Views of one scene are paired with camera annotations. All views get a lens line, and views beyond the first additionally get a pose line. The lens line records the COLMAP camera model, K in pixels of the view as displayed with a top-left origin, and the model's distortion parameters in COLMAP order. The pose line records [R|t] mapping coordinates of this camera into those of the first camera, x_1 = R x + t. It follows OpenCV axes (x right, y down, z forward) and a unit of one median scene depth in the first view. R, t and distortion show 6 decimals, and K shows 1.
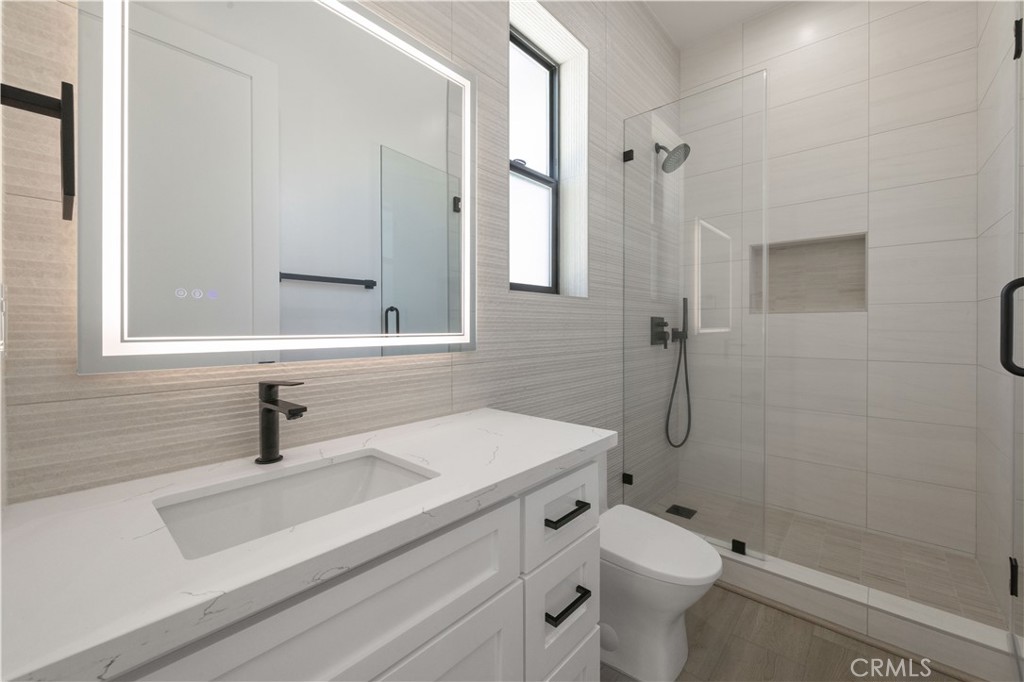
lens RADIAL K [[414.0, 0, 513.7], [0, 414.0, 333.0], [0, 0, 1]] dist [-0.000907, -0.000132]
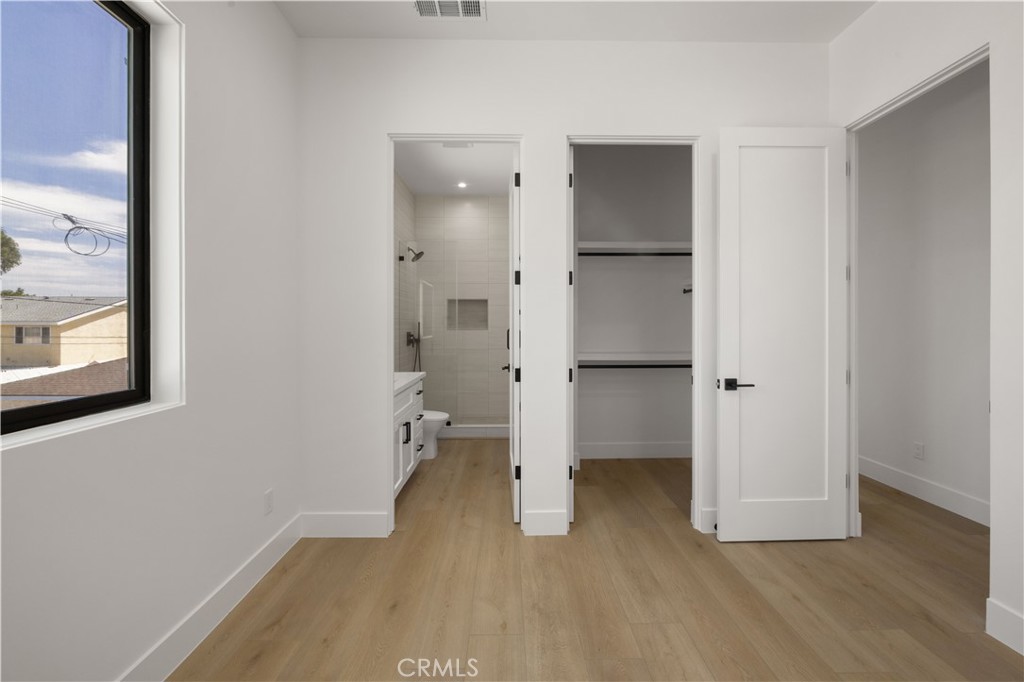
lens RADIAL K [[414.0, 0, 514.2], [0, 414.0, 333.0], [0, 0, 1]] dist [-0.000907, -0.000132]
pose [[0.733345, -0.004403, 0.679843, -0.681397], [0.002806, 0.999990, 0.003451, -0.039802], [-0.679851, -0.000623, 0.733350, -0.879425]]
